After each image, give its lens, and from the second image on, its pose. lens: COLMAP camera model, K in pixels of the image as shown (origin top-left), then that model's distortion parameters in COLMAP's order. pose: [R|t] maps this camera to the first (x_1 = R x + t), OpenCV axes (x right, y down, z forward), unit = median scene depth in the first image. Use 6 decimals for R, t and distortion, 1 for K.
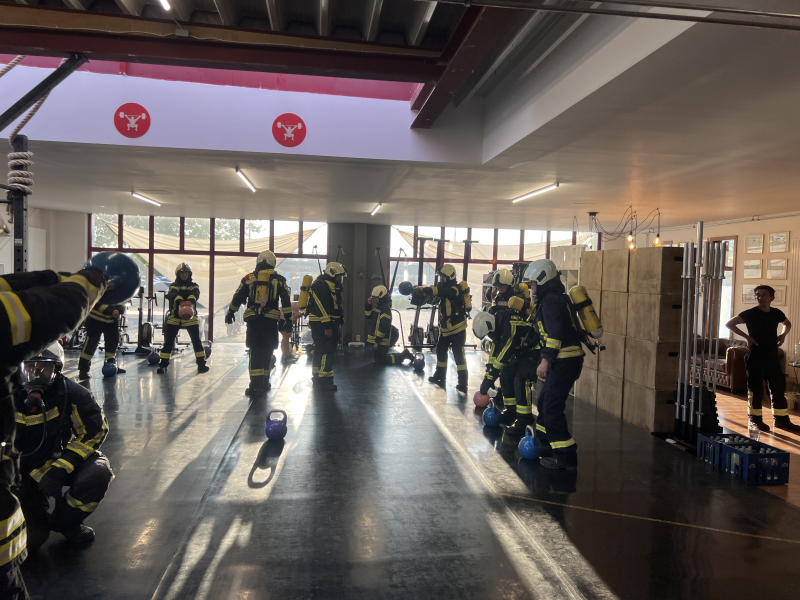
lens RADIAL K [[600.3, 0, 396.8], [0, 600.3, 292.7], [0, 0, 1]] dist [0.057484, -0.068063]
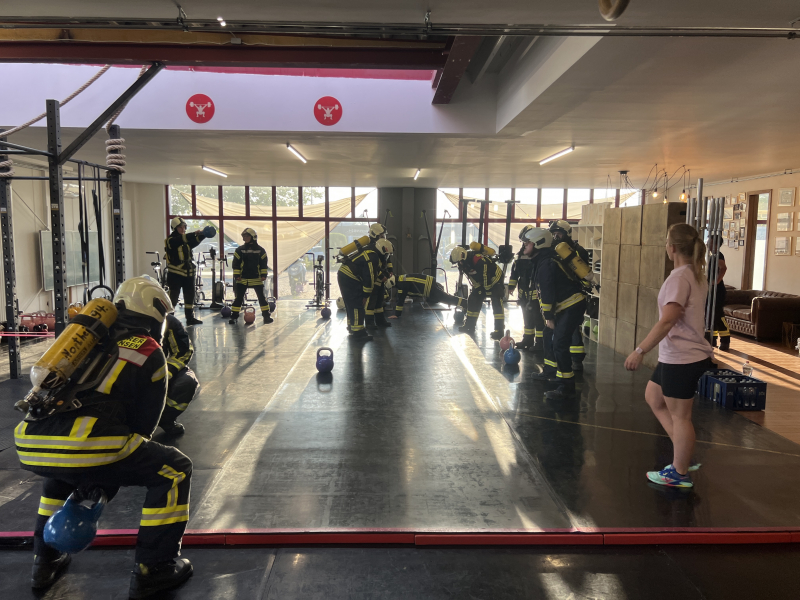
lens RADIAL K [[600.3, 0, 396.7], [0, 600.3, 296.5], [0, 0, 1]] dist [0.057484, -0.068063]
pose [[0.994206, -0.008293, -0.107174, 0.043465], [0.015540, 0.997635, 0.066960, 0.008326], [0.106365, -0.068238, 0.991983, -0.099542]]
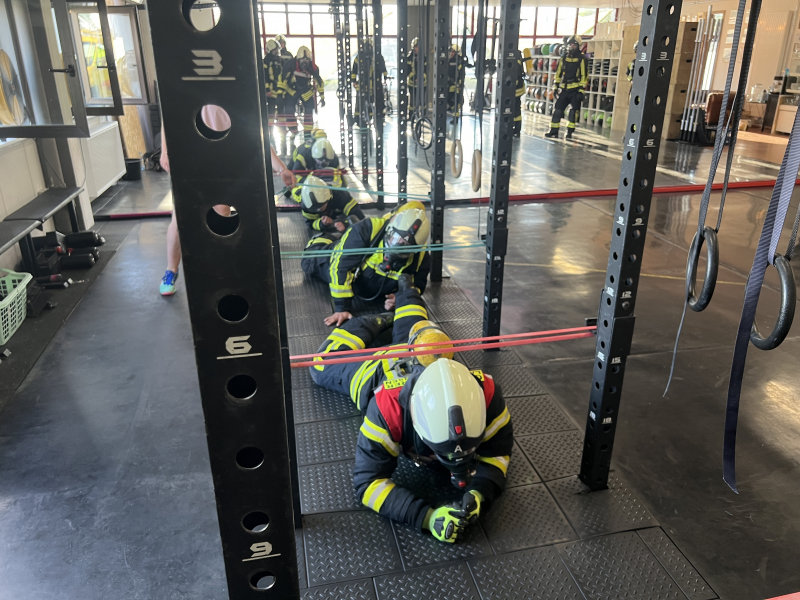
lens RADIAL K [[600.3, 0, 410.2], [0, 600.3, 297.8], [0, 0, 1]] dist [0.057484, -0.068063]
pose [[0.995664, -0.060927, 0.070294, -0.305240], [0.033230, 0.938753, 0.342984, 0.023841], [-0.086886, -0.339161, 0.936707, -0.478607]]
